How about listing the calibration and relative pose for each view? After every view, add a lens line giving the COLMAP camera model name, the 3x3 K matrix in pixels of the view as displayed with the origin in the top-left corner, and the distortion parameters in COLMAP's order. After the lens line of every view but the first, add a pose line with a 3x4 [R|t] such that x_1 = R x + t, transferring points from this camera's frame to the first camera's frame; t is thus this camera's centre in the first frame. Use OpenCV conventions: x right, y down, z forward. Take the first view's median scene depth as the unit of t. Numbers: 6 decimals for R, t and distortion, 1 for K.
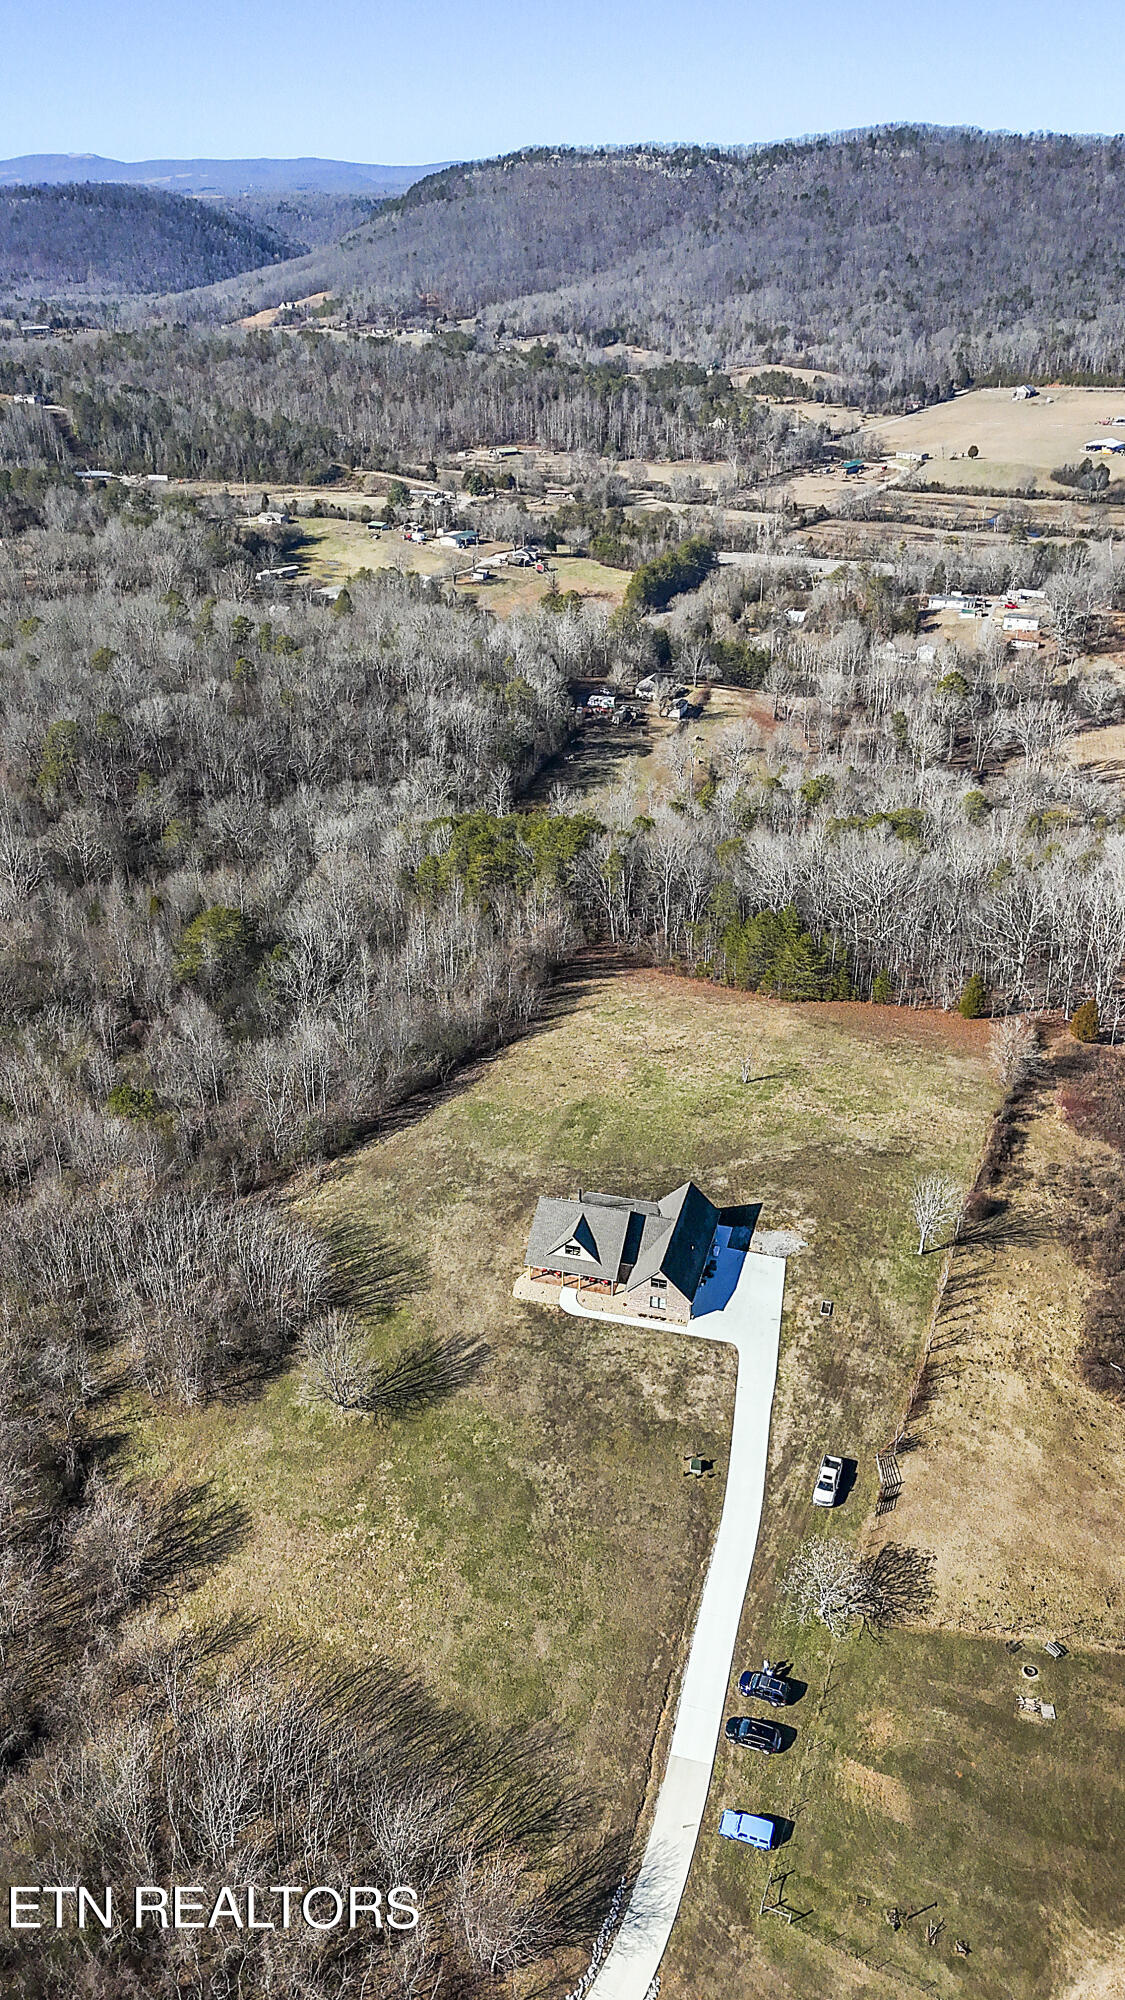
lens RADIAL K [[1480.2, 0, 571.5], [0, 1480.2, 993.8], [0, 0, 1]] dist [0.067214, -0.048682]
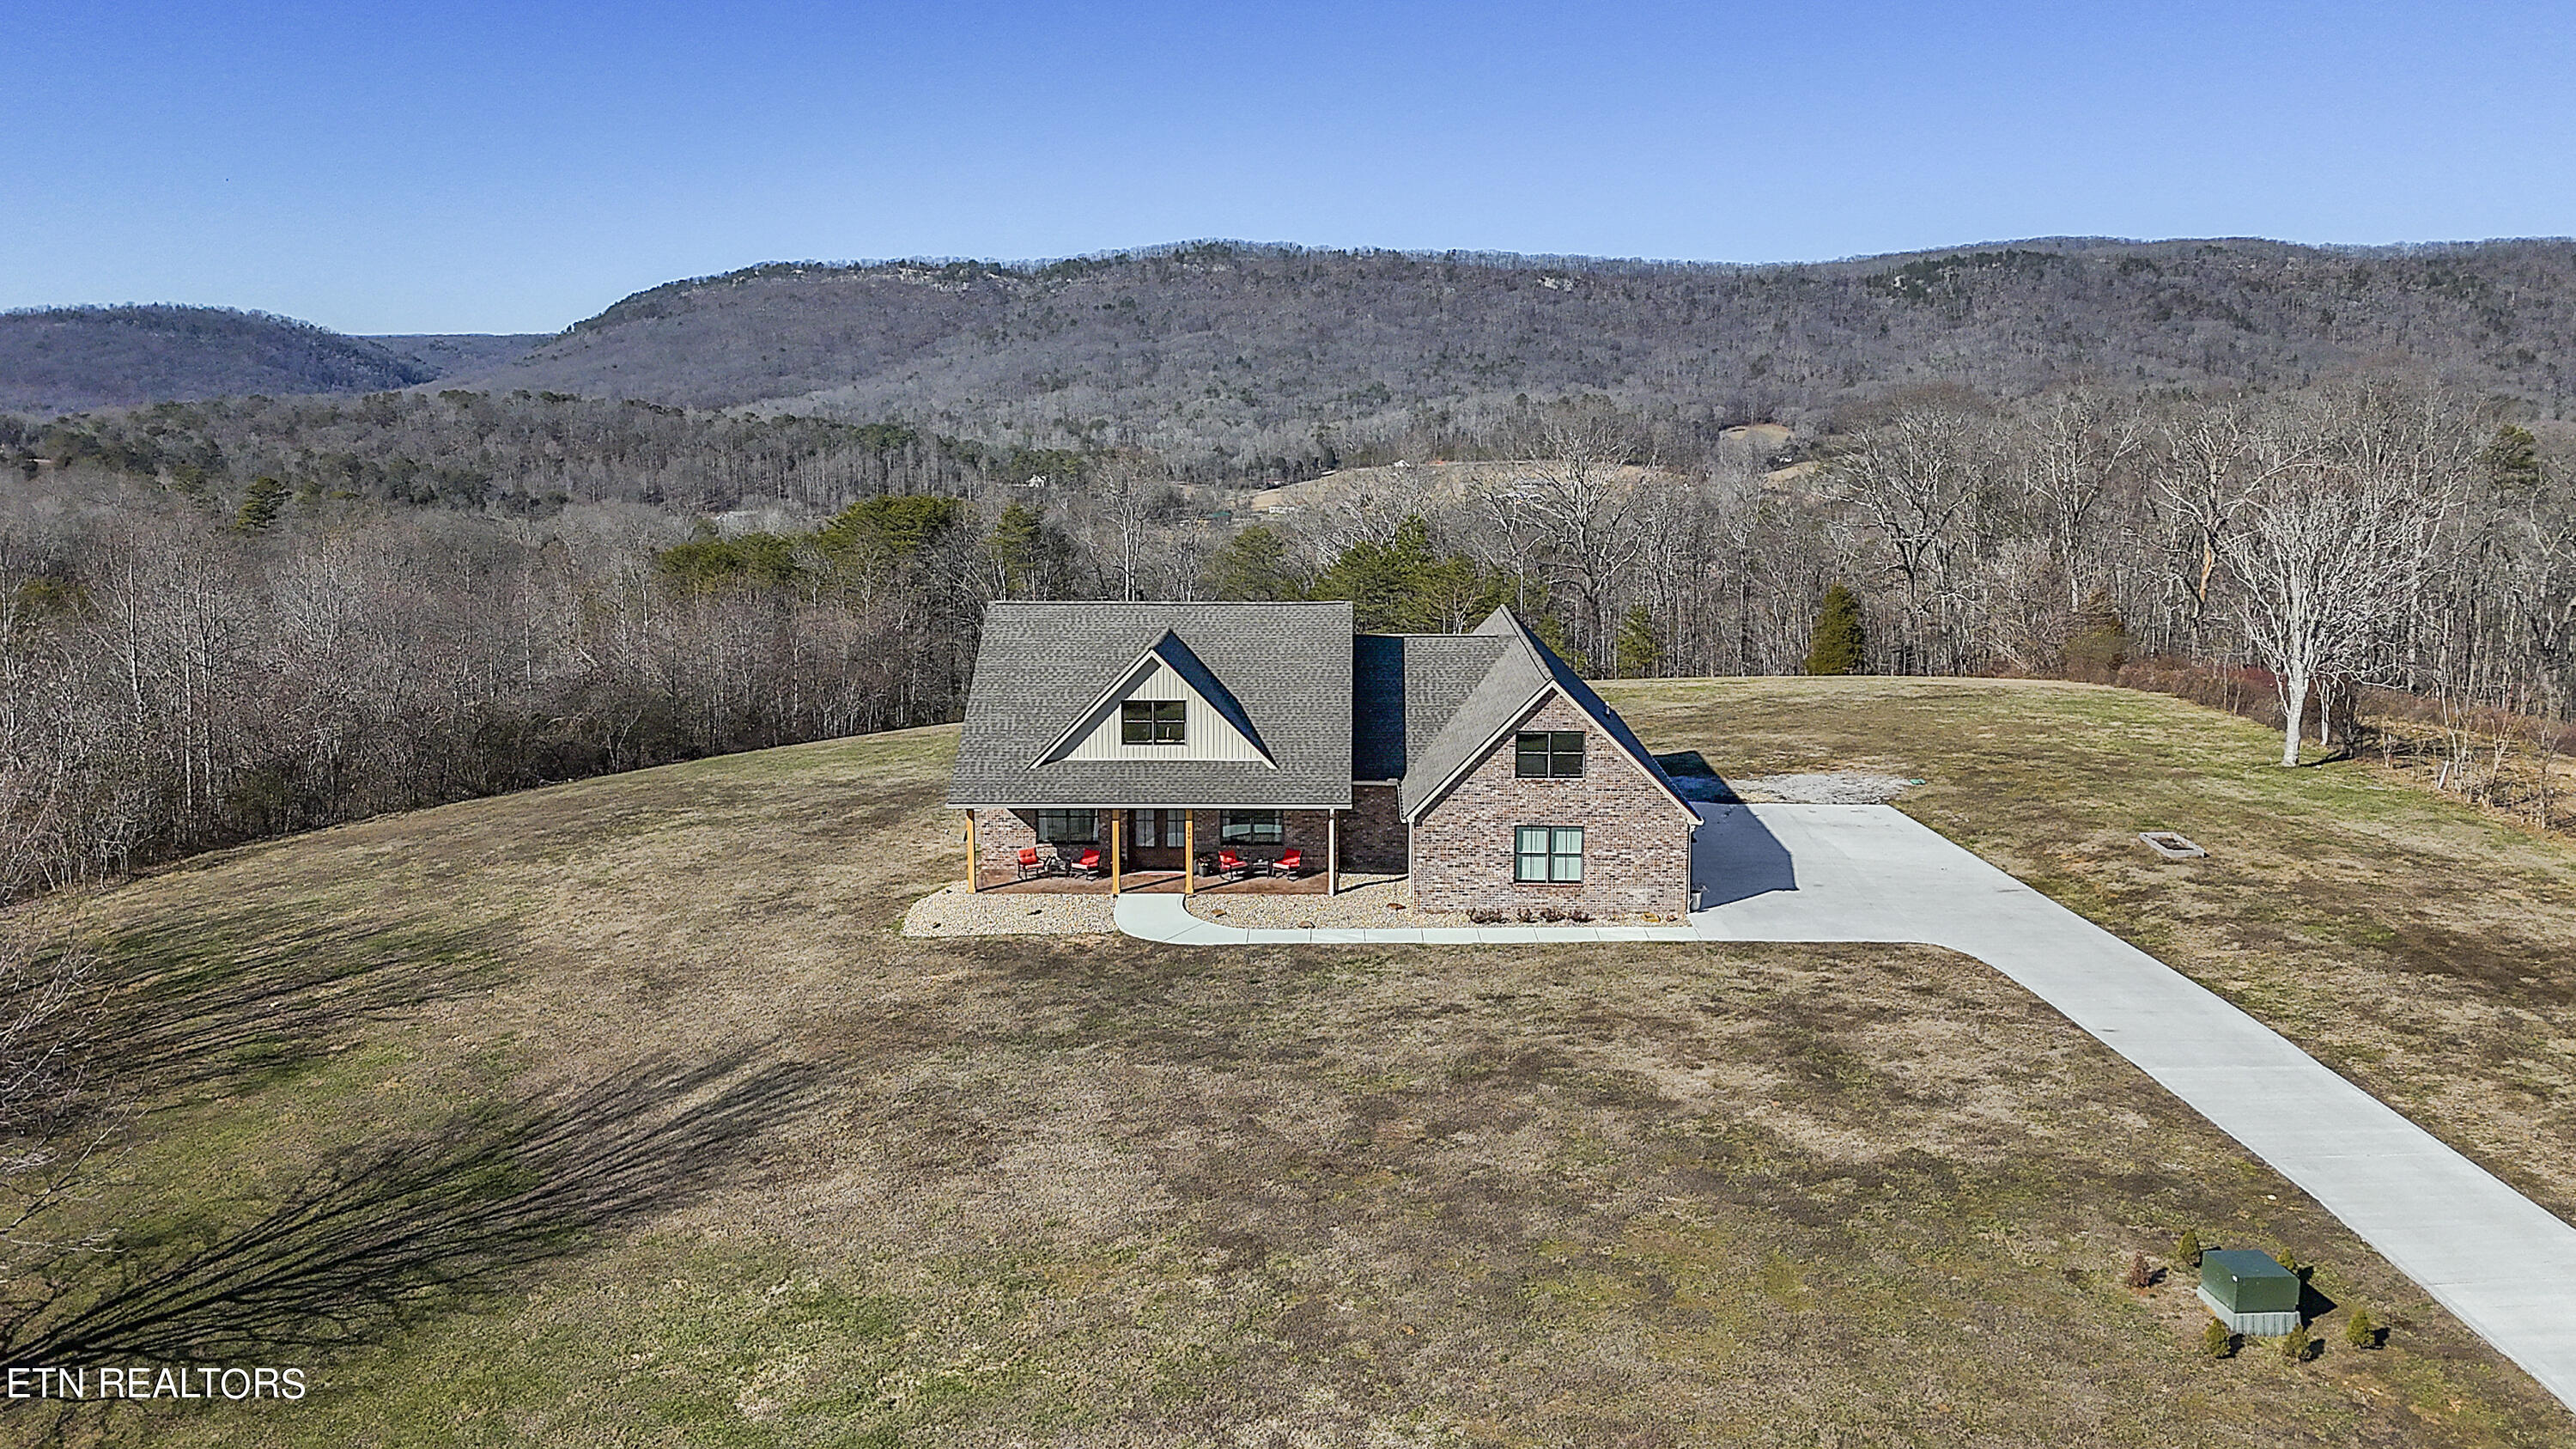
lens RADIAL K [[1906.8, 0, 1297.4], [0, 1906.8, 685.8], [0, 0, 1]] dist [0.067214, -0.048682]
pose [[0.970500, -0.033664, 0.238740, -0.006647], [0.111452, 0.940696, -0.320419, 0.035927], [-0.213795, 0.337575, 0.916698, 0.094577]]
